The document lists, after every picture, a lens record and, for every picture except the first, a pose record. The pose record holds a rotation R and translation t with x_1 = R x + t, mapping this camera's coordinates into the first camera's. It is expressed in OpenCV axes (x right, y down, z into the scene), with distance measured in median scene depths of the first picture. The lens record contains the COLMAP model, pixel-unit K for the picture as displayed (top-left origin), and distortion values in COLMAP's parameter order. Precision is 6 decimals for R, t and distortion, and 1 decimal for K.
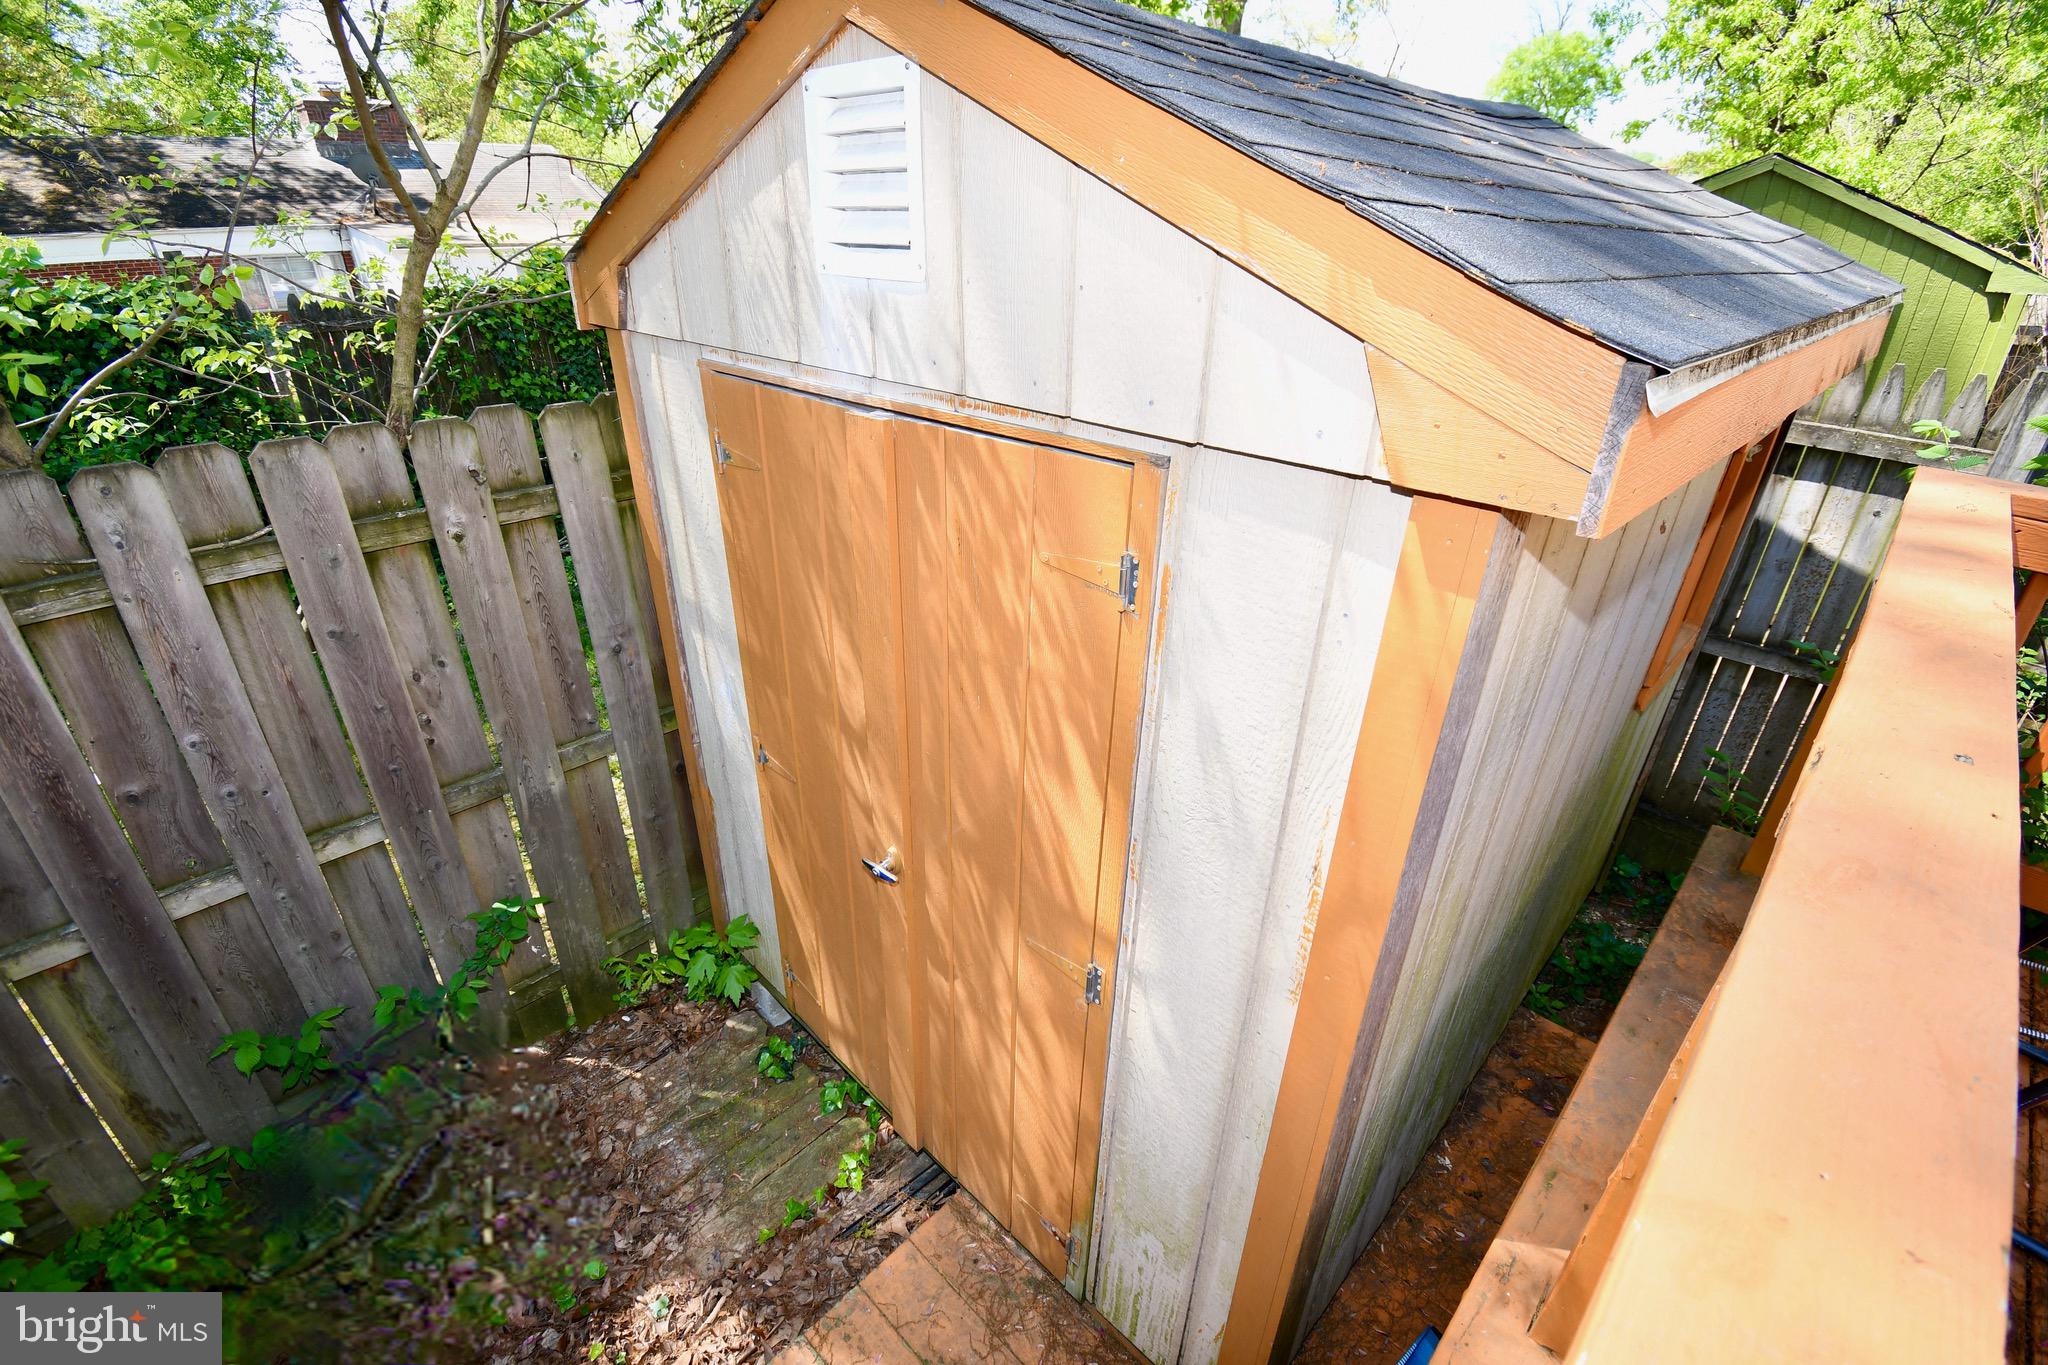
lens RADIAL K [[894.3, 0, 1024.0], [0, 894.3, 682.5], [0, 0, 1]] dist [0.019232, -0.026365]
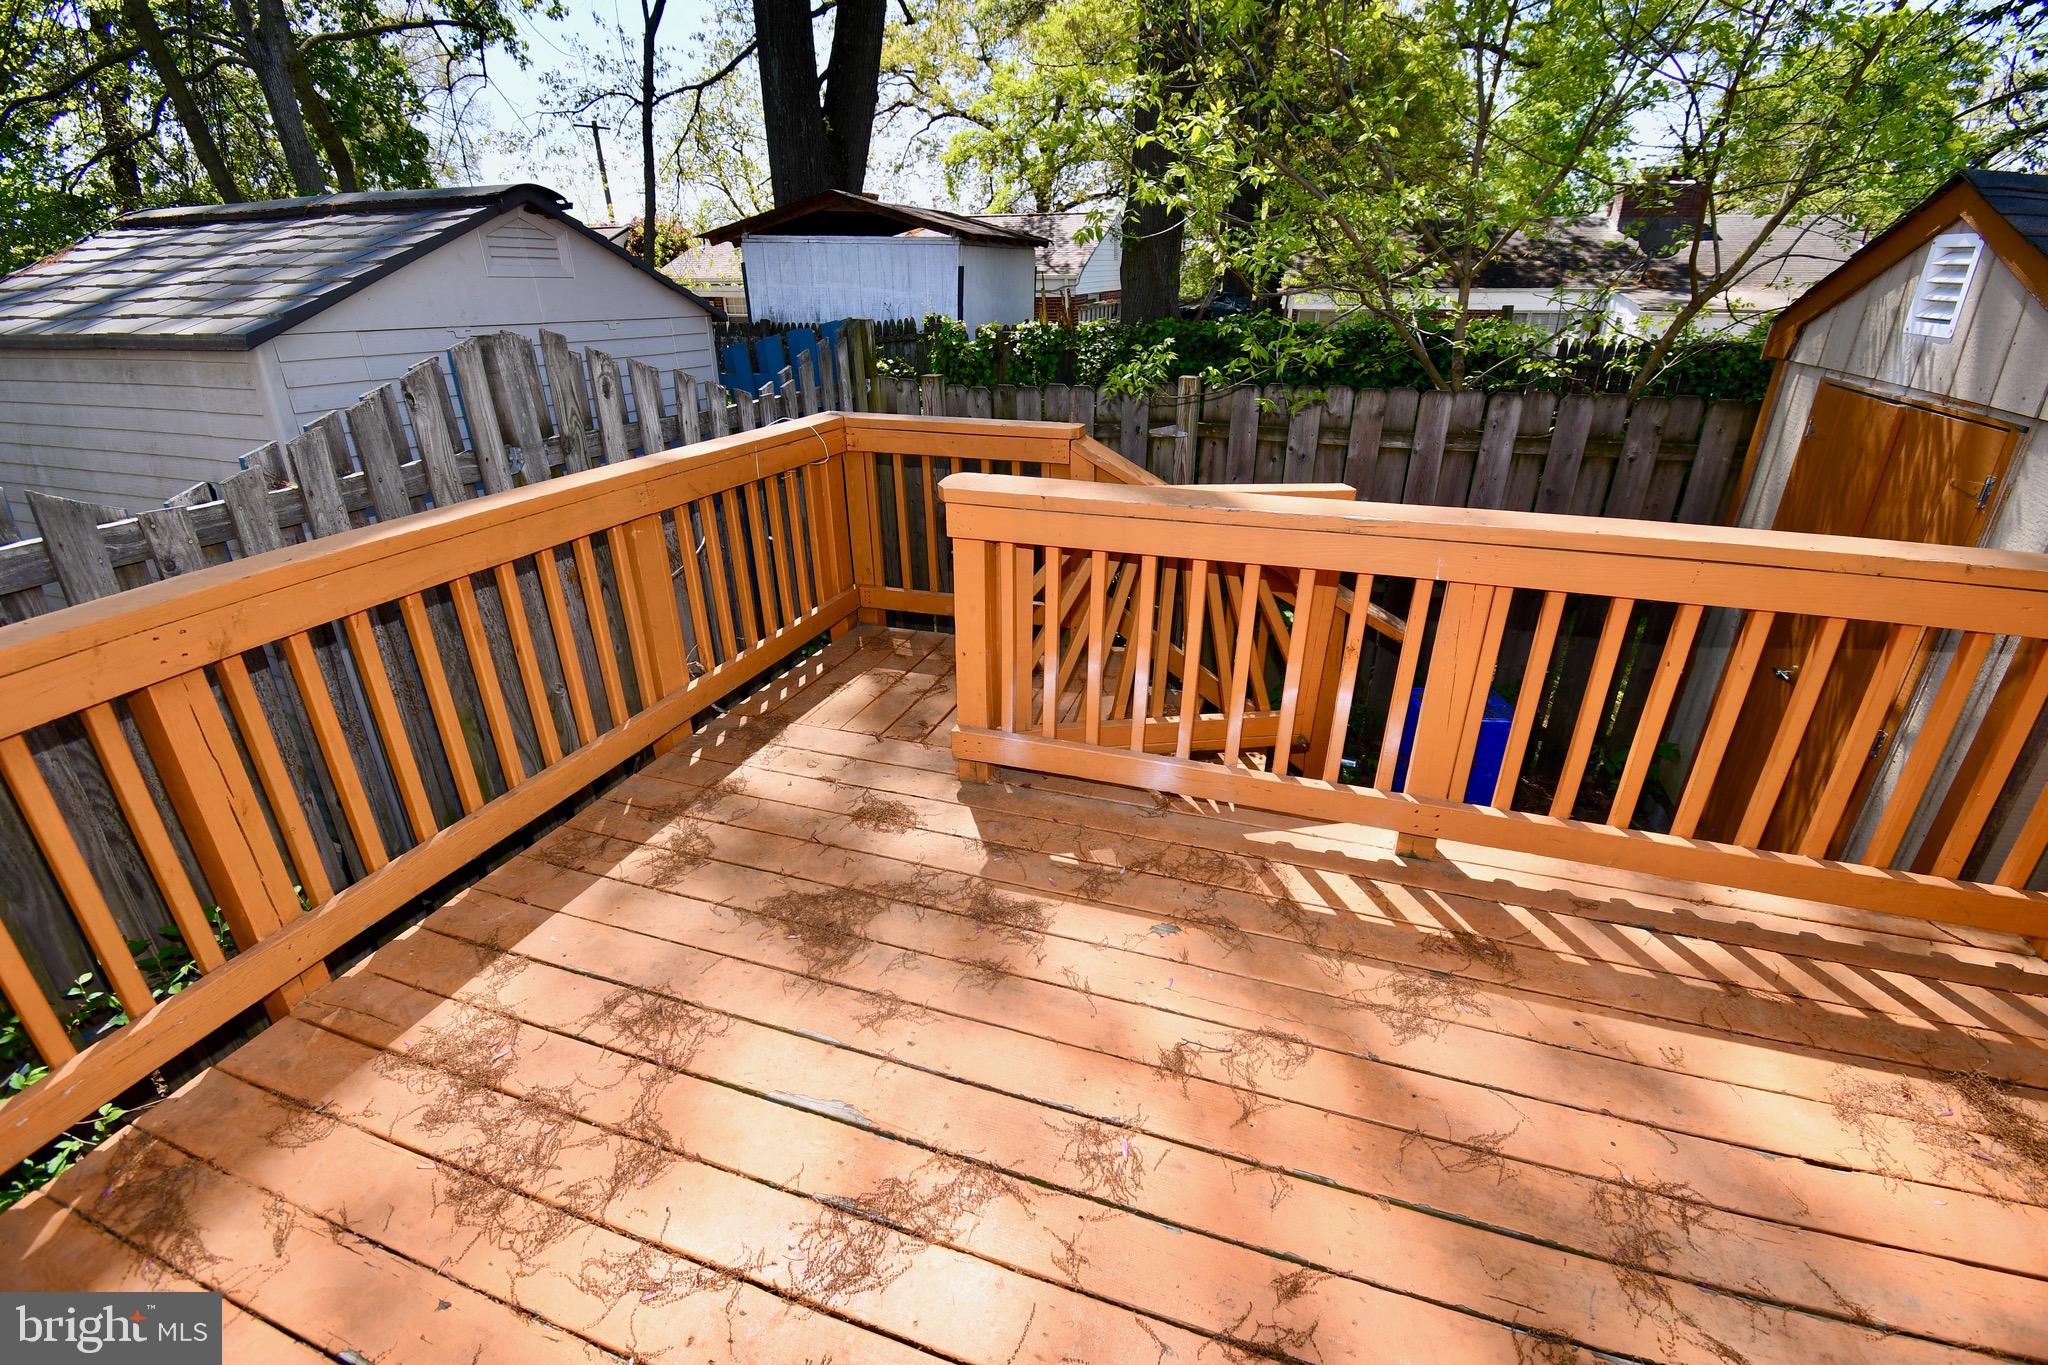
lens RADIAL K [[894.3, 0, 1024.0], [0, 894.3, 682.5], [0, 0, 1]] dist [0.019232, -0.026365]
pose [[0.430501, 0.360259, -0.827576, 0.446796], [-0.407962, 0.895553, 0.177631, 0.361195], [0.805131, 0.261149, 0.532508, -0.740494]]
